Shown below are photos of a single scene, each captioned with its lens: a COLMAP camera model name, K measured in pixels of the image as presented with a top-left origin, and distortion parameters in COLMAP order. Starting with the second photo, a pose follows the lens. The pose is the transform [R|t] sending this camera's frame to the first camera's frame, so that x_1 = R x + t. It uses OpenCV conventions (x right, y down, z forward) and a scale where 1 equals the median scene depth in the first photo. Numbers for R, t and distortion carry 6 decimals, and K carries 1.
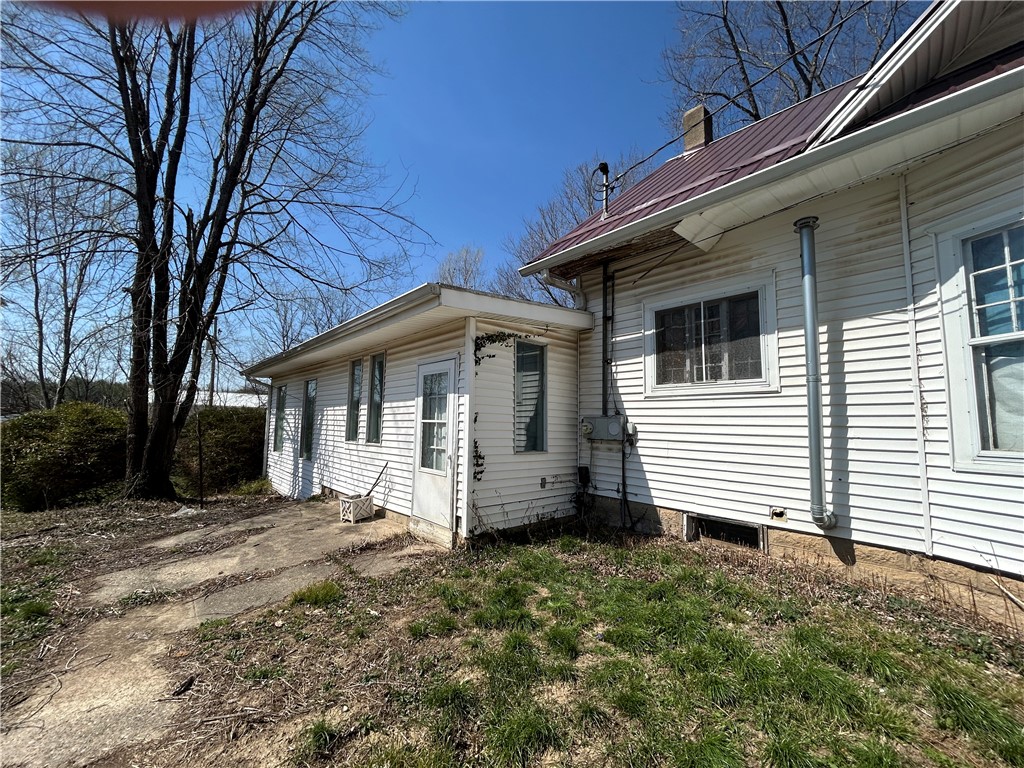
lens RADIAL K [[406.1, 0, 499.9], [0, 406.1, 383.8], [0, 0, 1]] dist [0.013849, -0.000015]
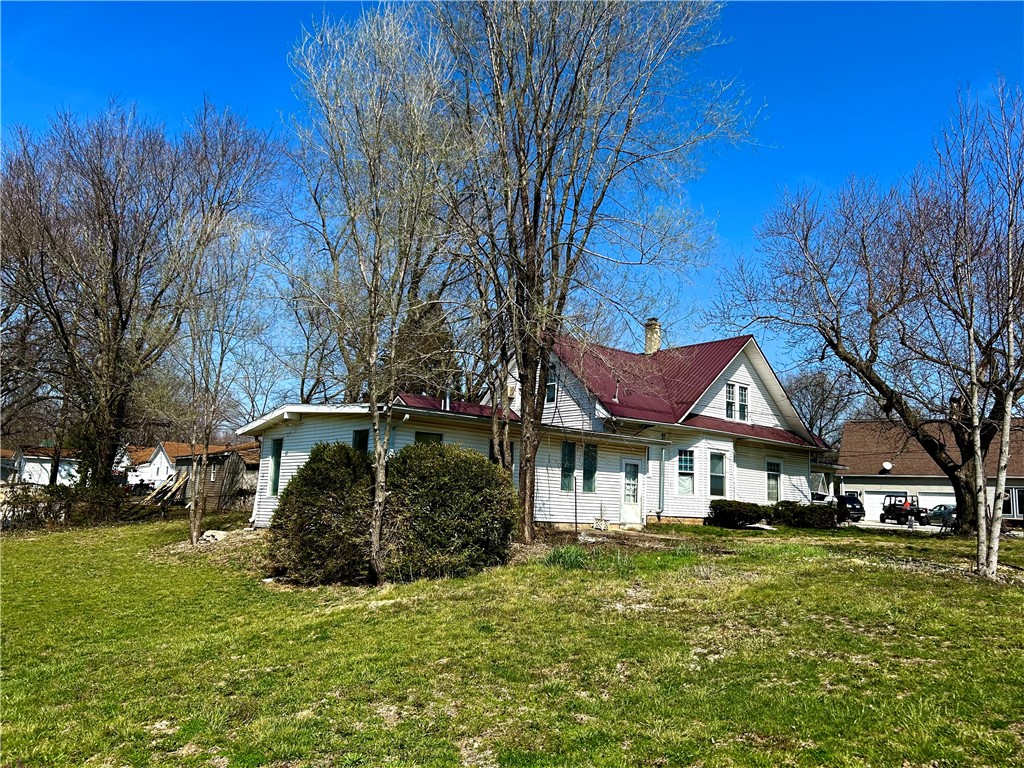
lens RADIAL K [[744.5, 0, 512.0], [0, 744.5, 384.0], [0, 0, 1]] dist [-0.002414, -0.002239]
pose [[0.090719, 0.138637, 0.986179, -4.435258], [-0.152775, 0.980478, -0.123782, 0.158034], [-0.984088, -0.139434, 0.110128, 1.197952]]
